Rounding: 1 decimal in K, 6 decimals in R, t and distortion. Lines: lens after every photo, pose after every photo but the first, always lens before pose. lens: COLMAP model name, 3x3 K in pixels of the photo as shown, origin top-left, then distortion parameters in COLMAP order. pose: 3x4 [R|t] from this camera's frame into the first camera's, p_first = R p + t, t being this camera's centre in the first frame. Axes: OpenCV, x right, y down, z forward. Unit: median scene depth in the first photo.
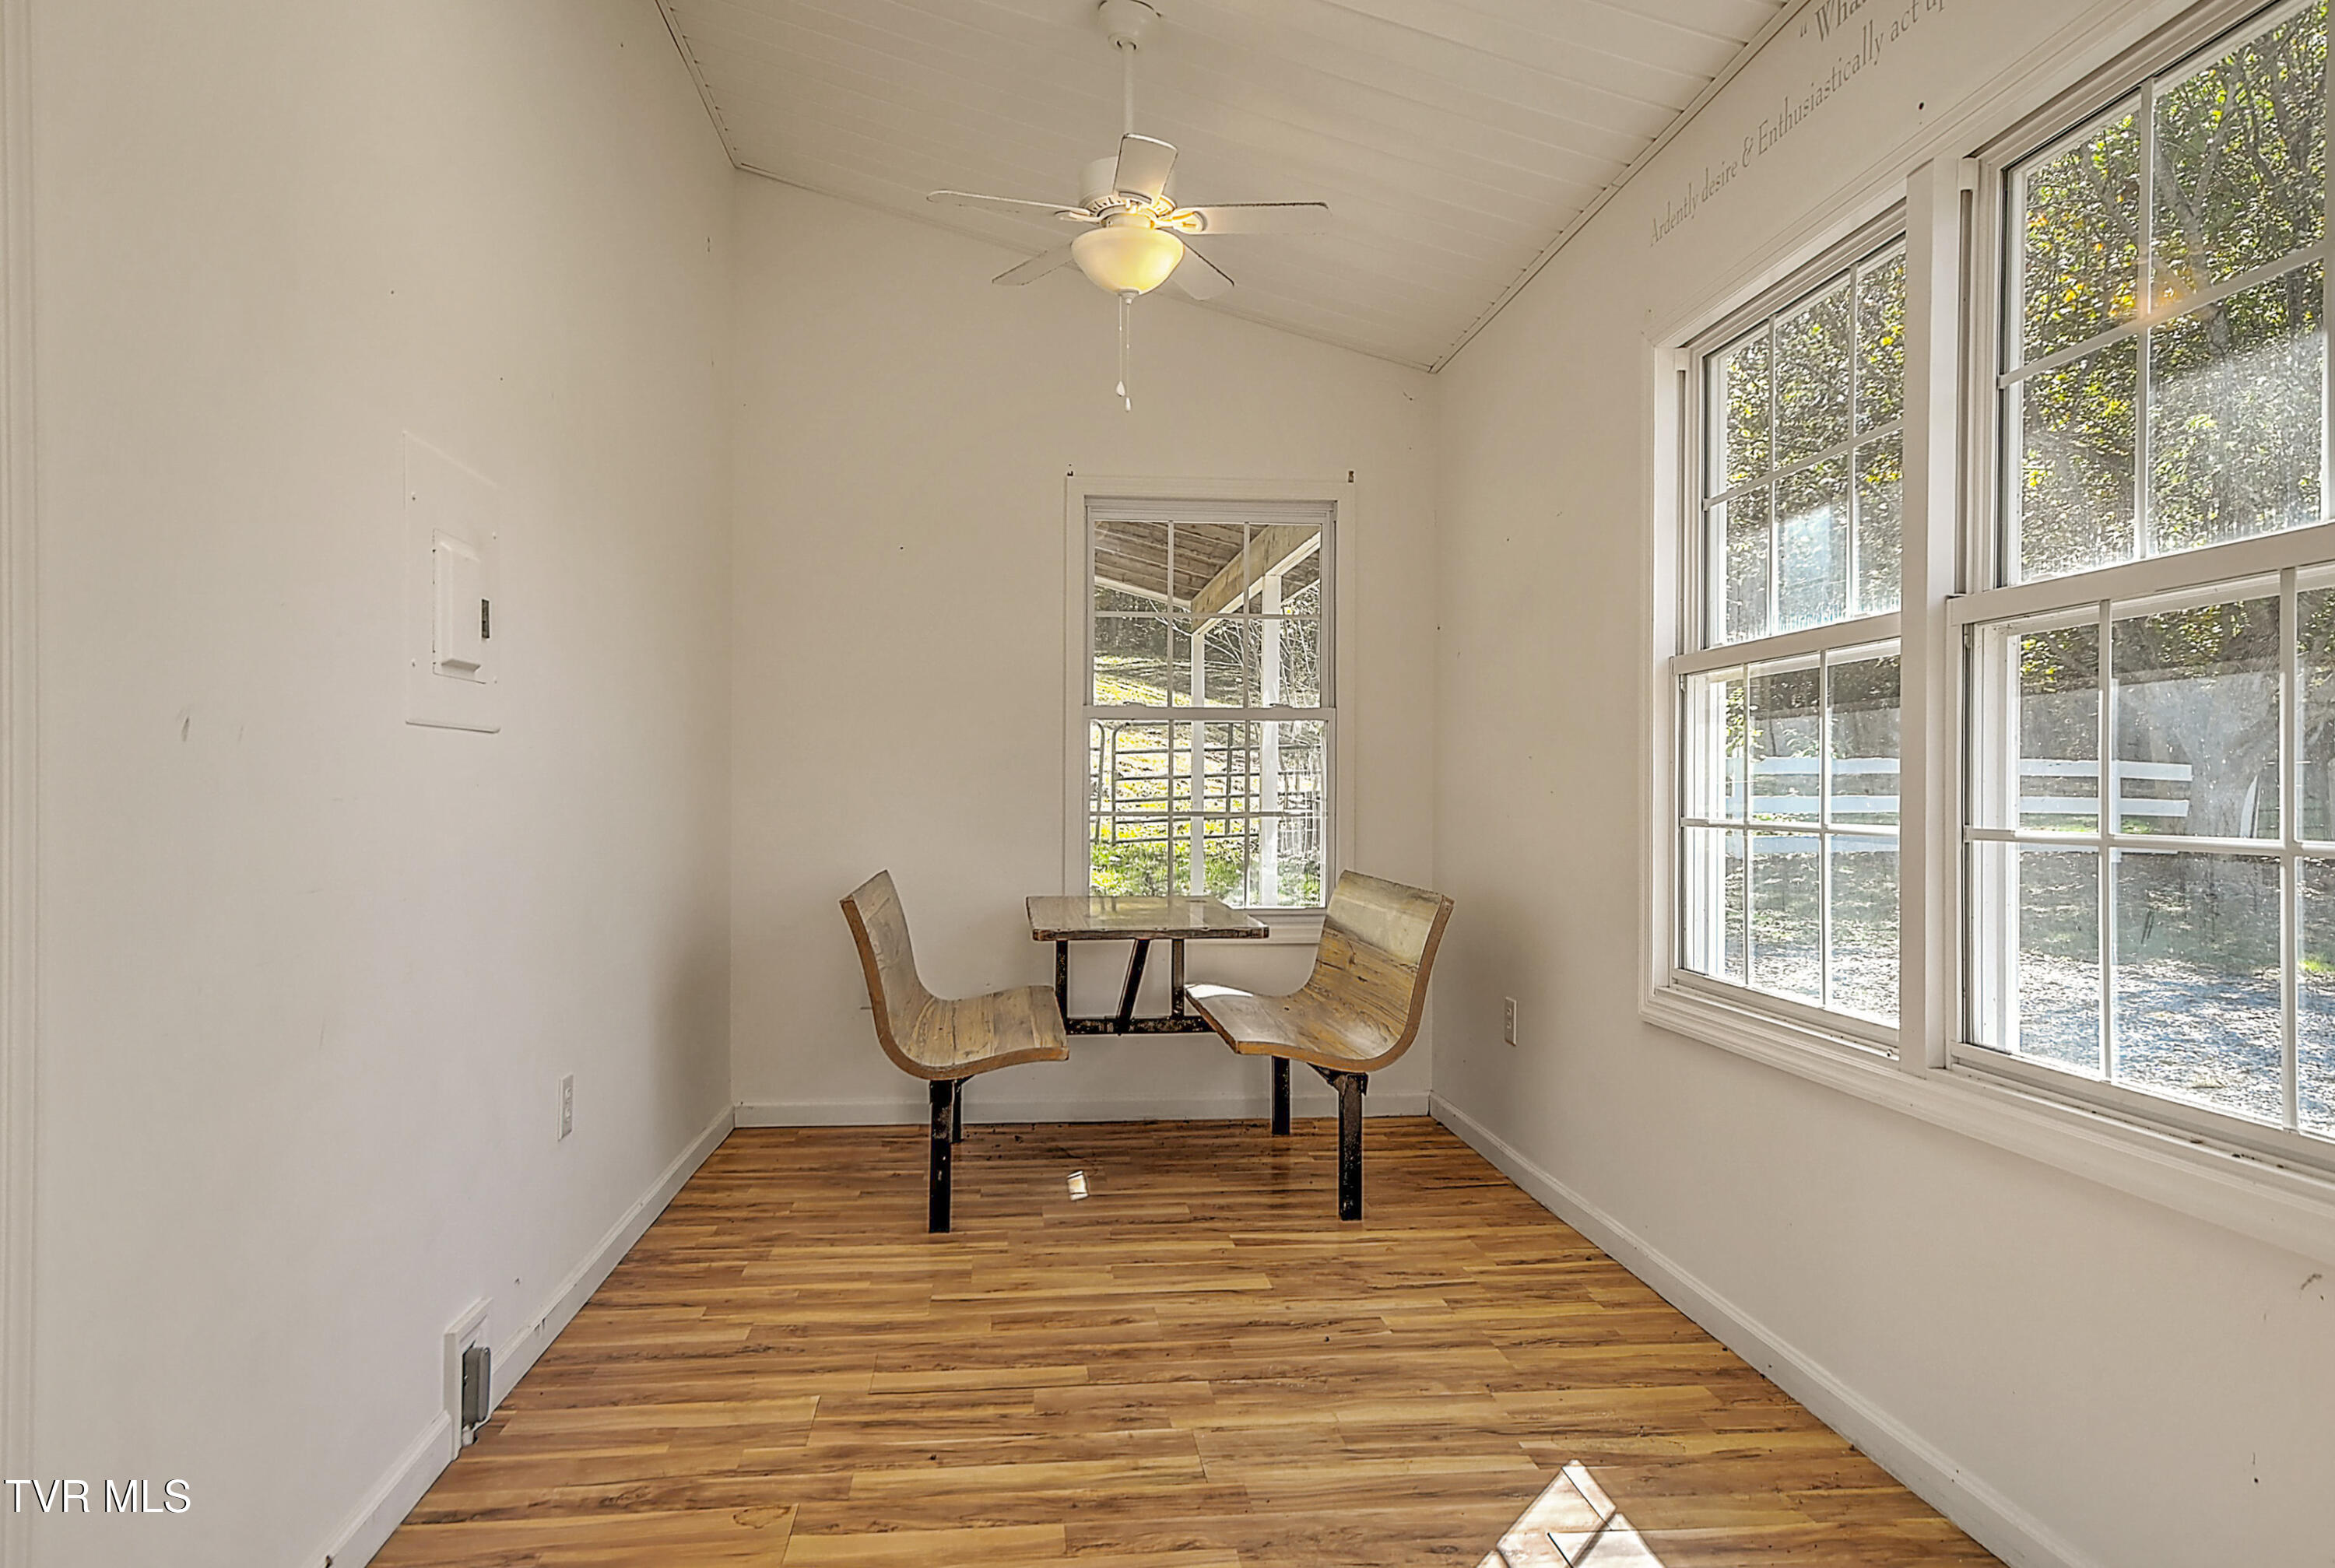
lens RADIAL K [[1395.0, 0, 1165.8], [0, 1395.0, 795.4], [0, 0, 1]] dist [0.001868, 0.038497]
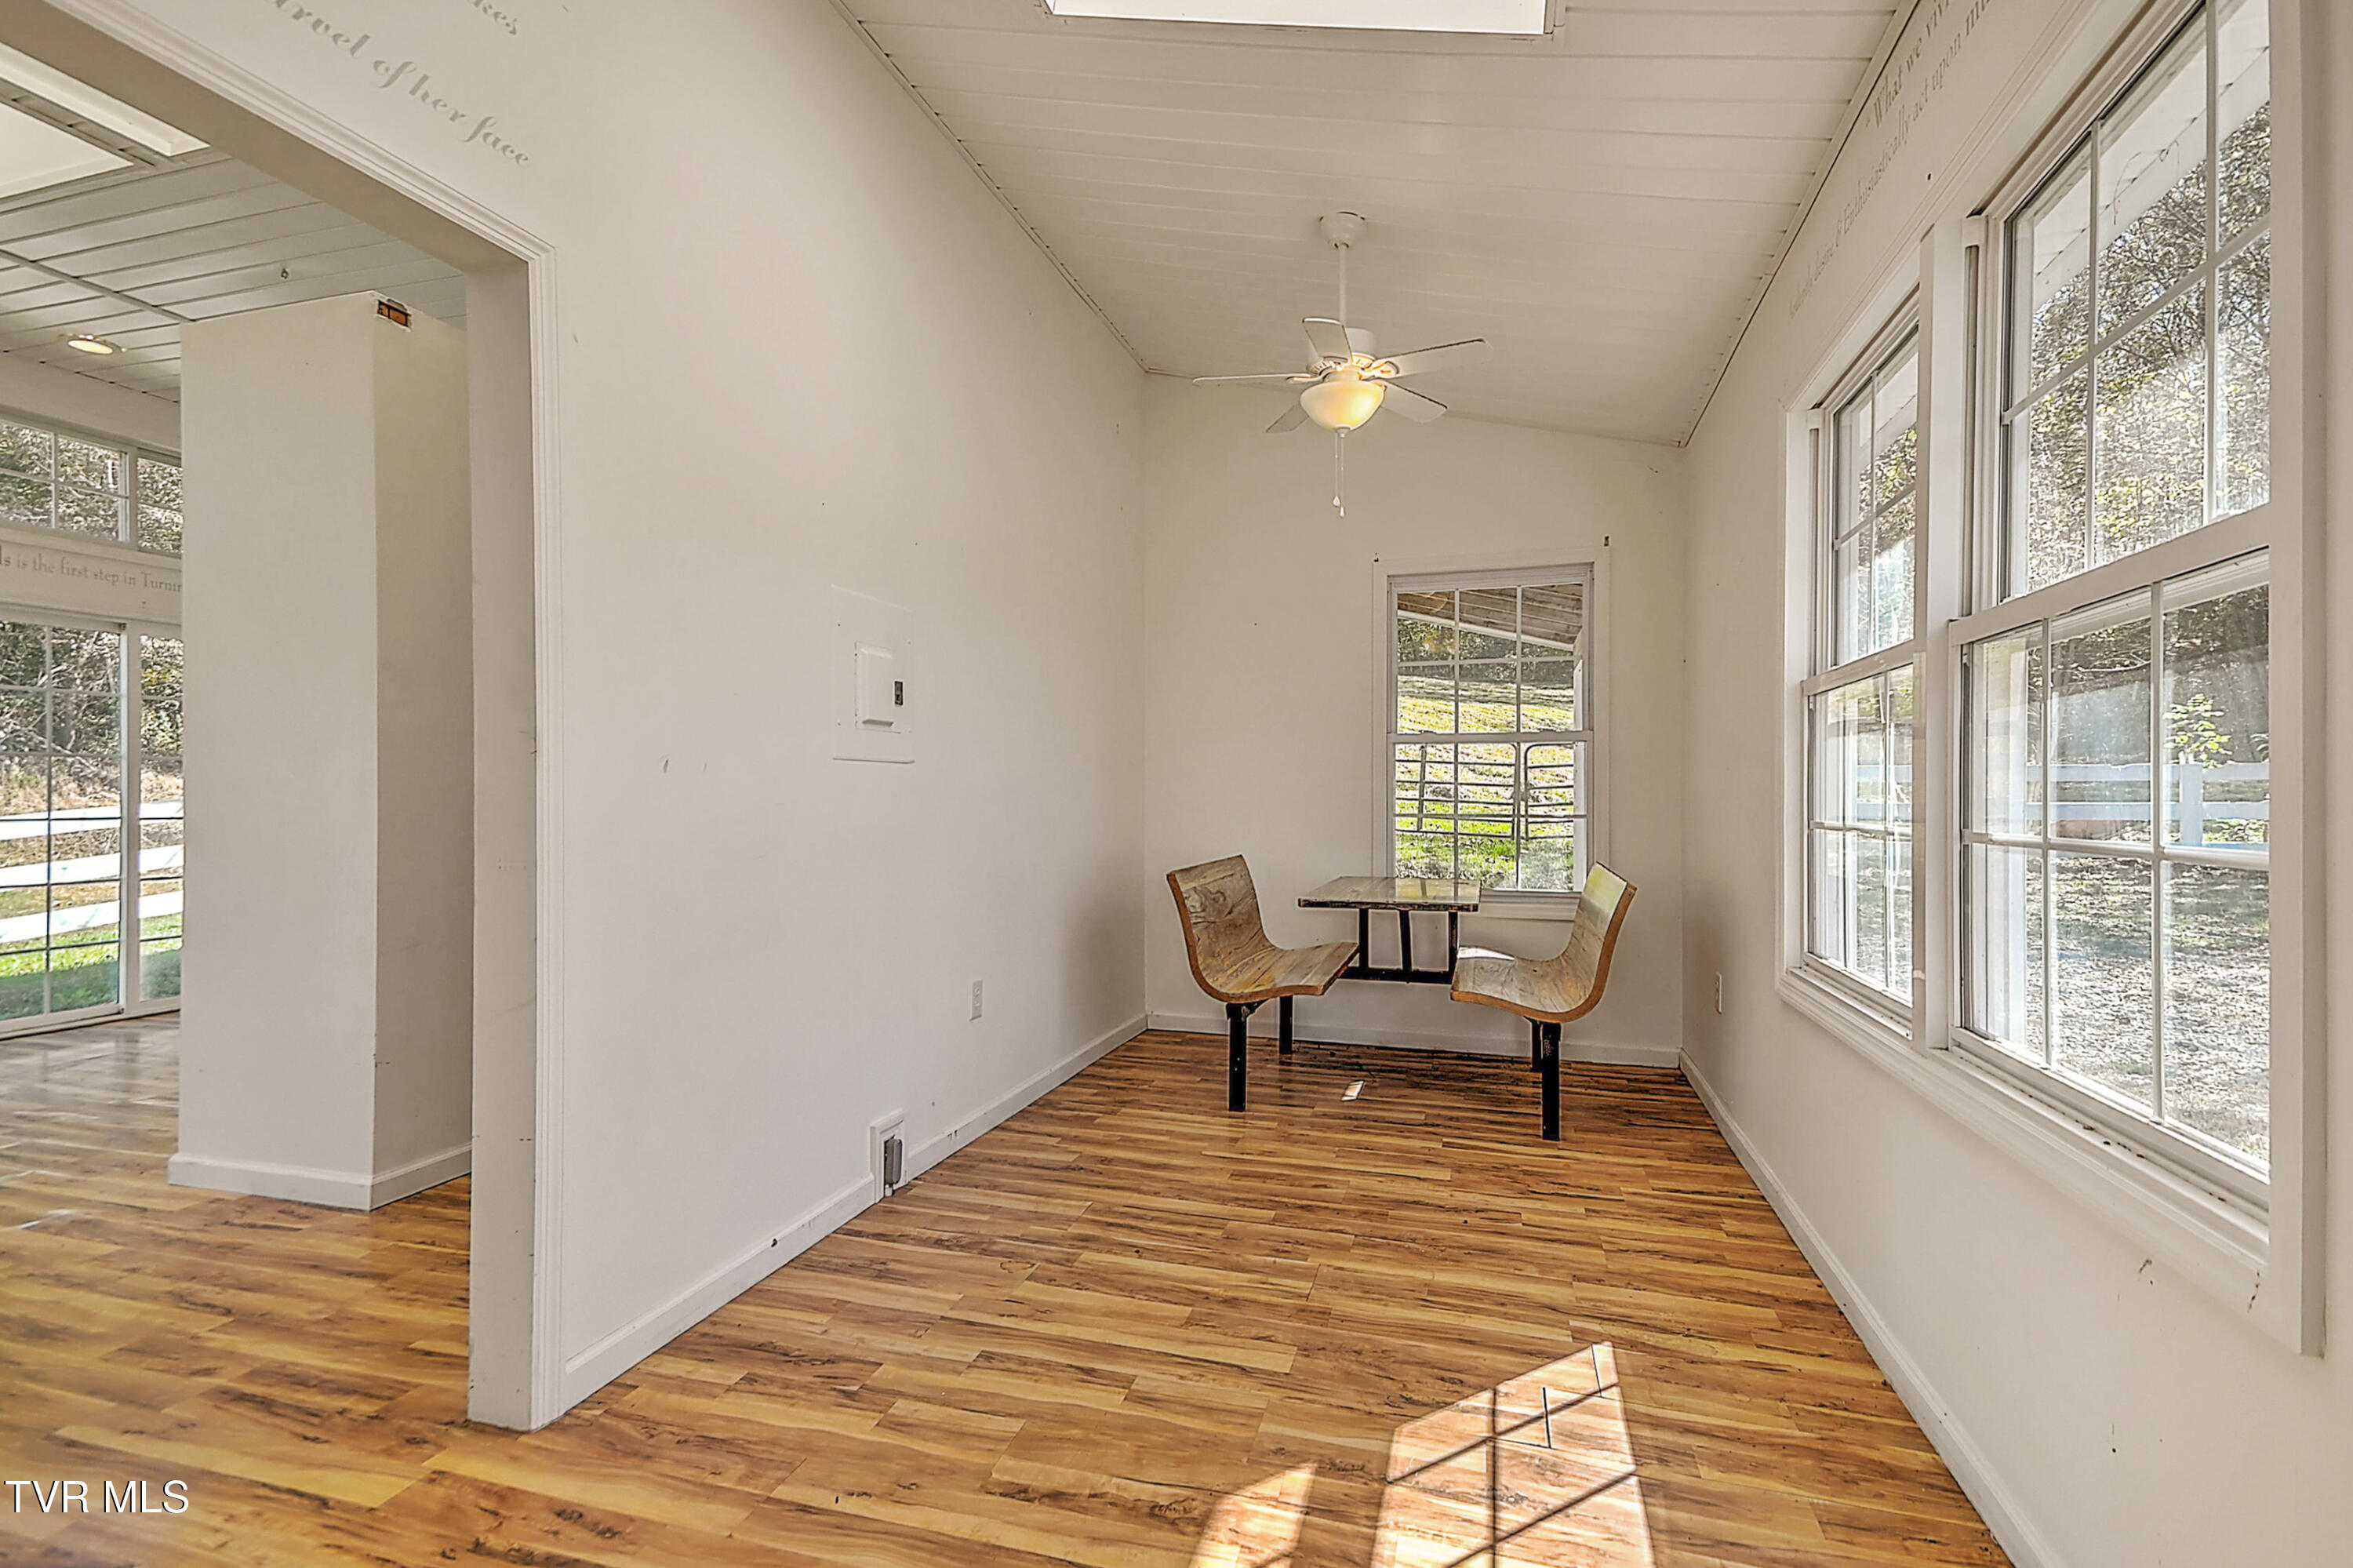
lens RADIAL K [[1051.7, 0, 1177.5], [0, 1051.7, 804.0], [0, 0, 1]] dist [0.030775, 0.000469]
pose [[0.921387, 0.000362, -0.388645, 0.229462], [0.000587, 0.999997, 0.002322, -0.000041], [0.388645, -0.002368, 0.921385, -0.005811]]
